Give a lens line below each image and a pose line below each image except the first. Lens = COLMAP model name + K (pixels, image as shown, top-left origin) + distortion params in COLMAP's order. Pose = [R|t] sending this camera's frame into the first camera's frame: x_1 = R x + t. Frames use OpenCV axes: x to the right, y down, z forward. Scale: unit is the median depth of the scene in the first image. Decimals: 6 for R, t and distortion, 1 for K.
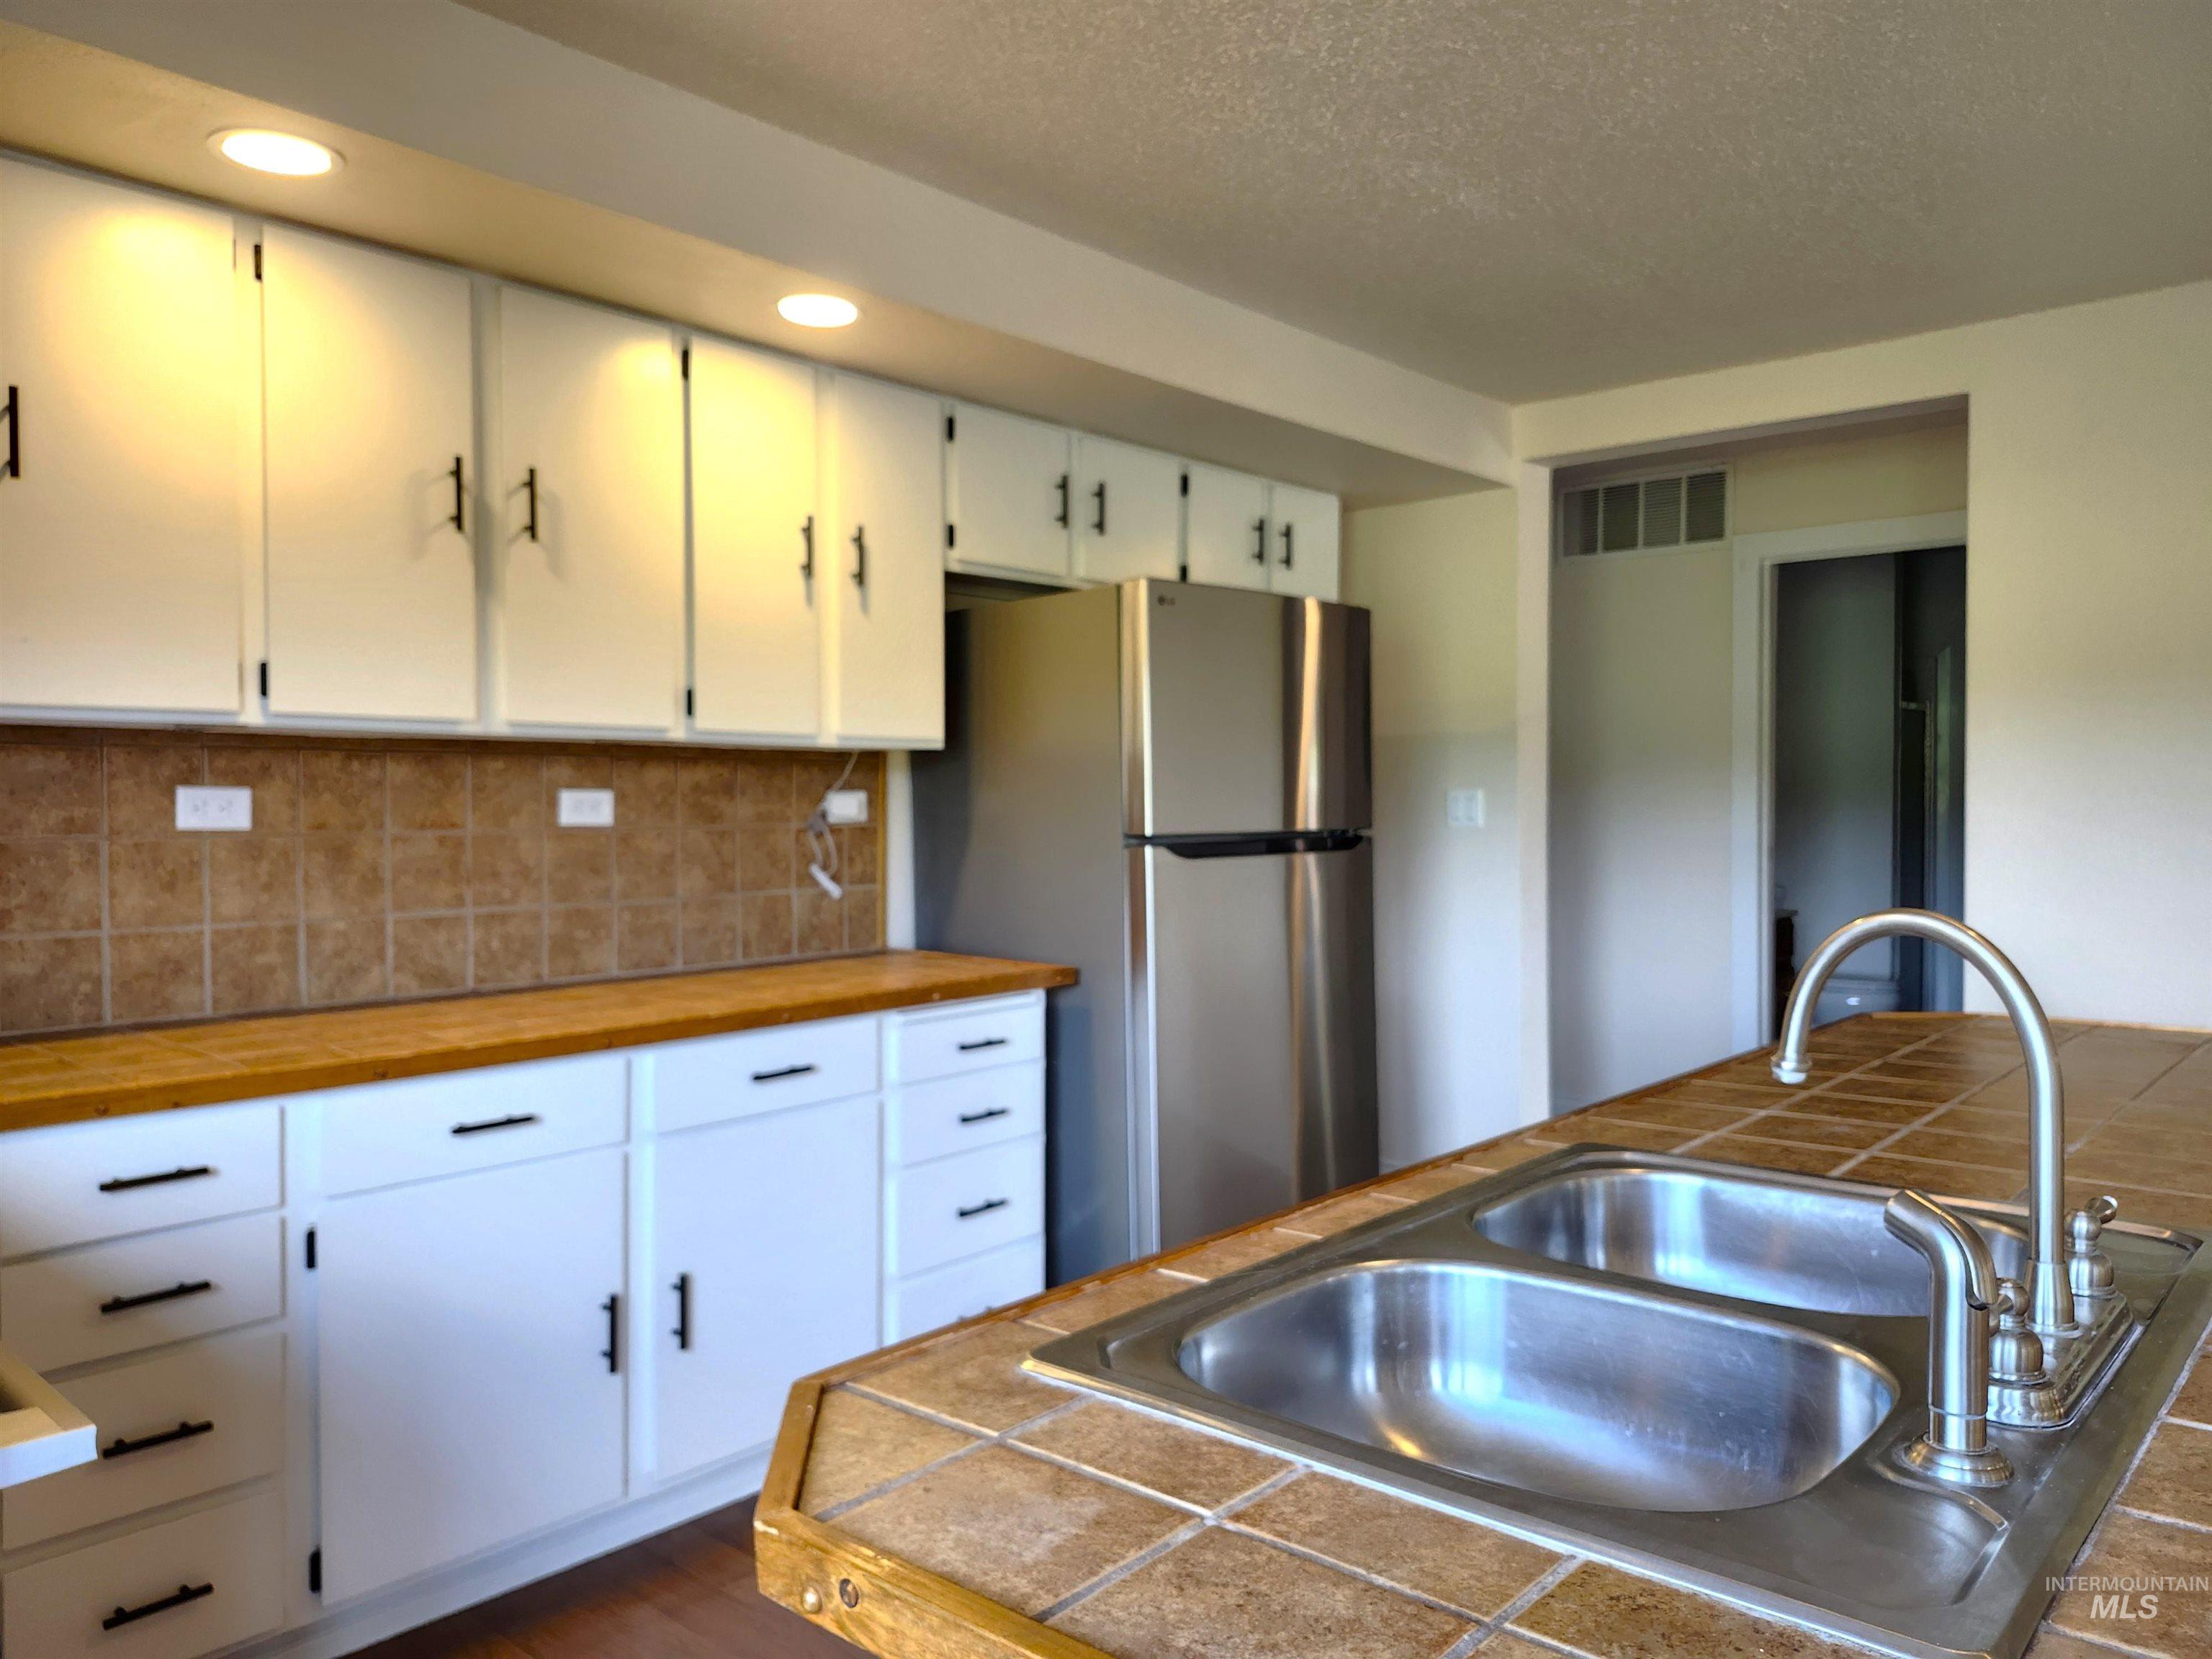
lens RADIAL K [[1572.4, 0, 1124.1], [0, 1572.4, 825.5], [0, 0, 1]] dist [0.075154, -0.051417]
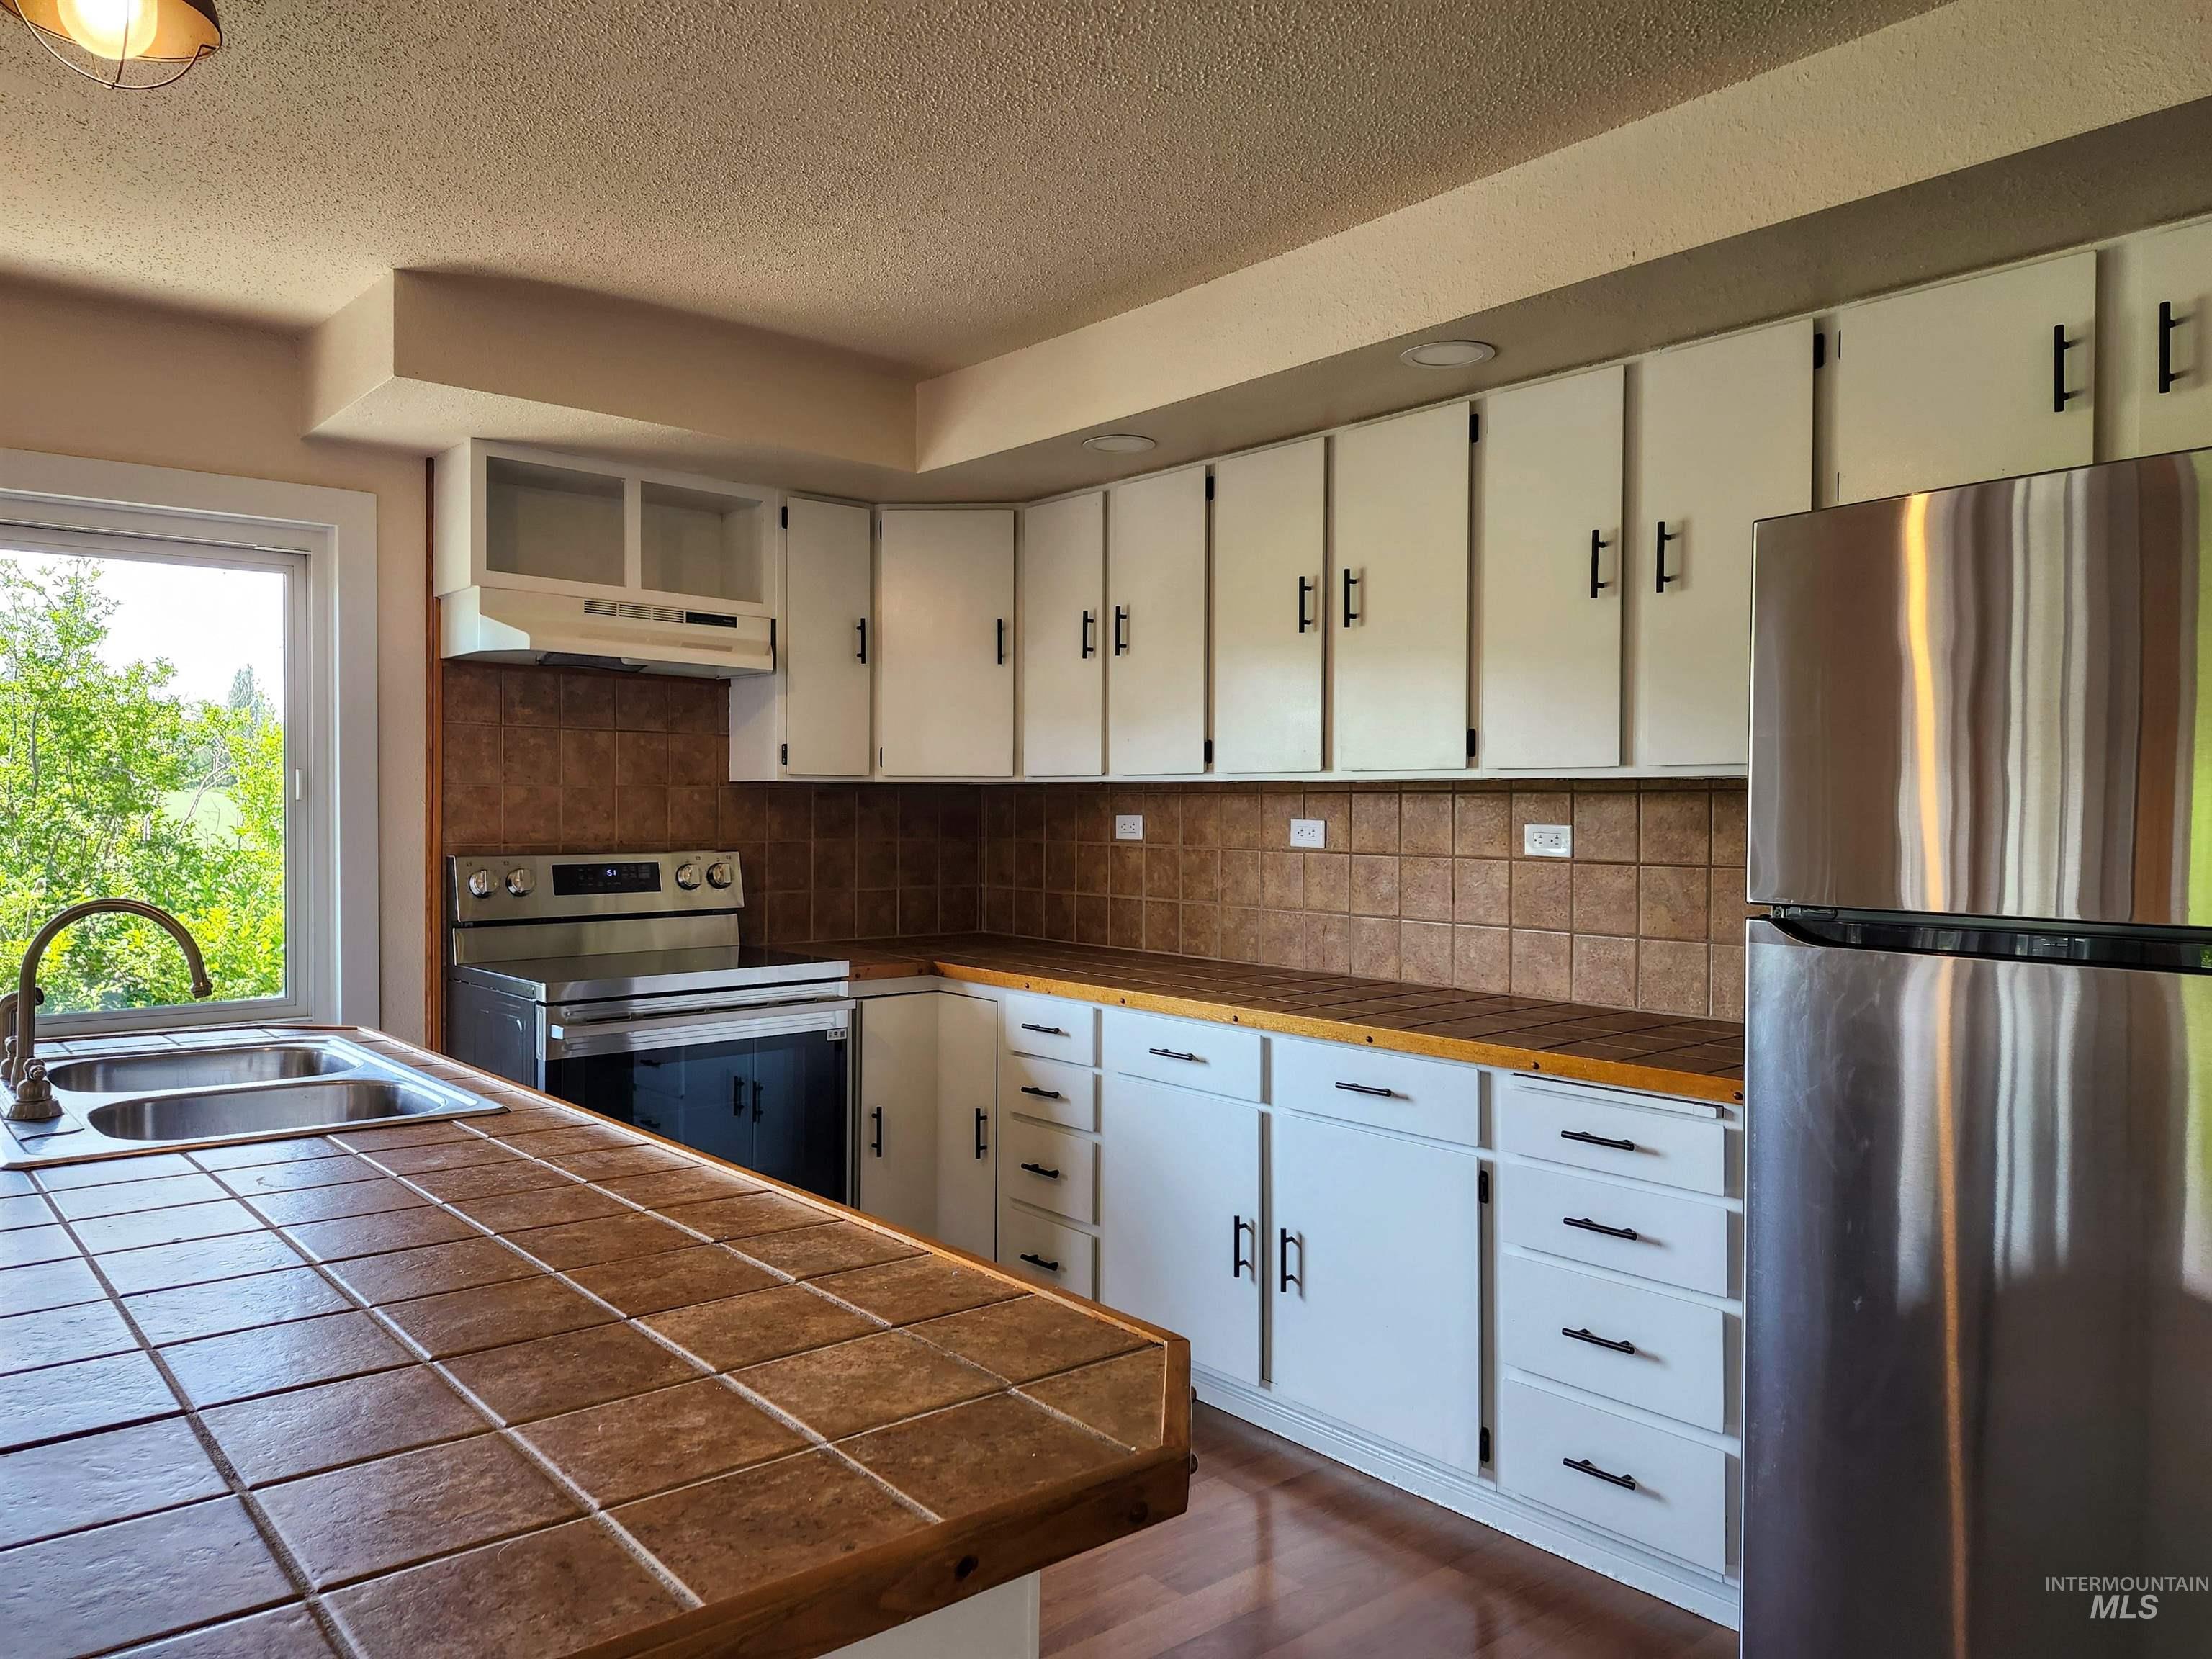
lens RADIAL K [[1572.4, 0, 1124.1], [0, 1572.4, 825.5], [0, 0, 1]] dist [0.075154, -0.051417]
pose [[-0.152708, 0.010238, -0.988218, 0.823816], [-0.031094, 0.999402, 0.015158, -0.030756], [0.987782, 0.033042, -0.152298, 0.958488]]
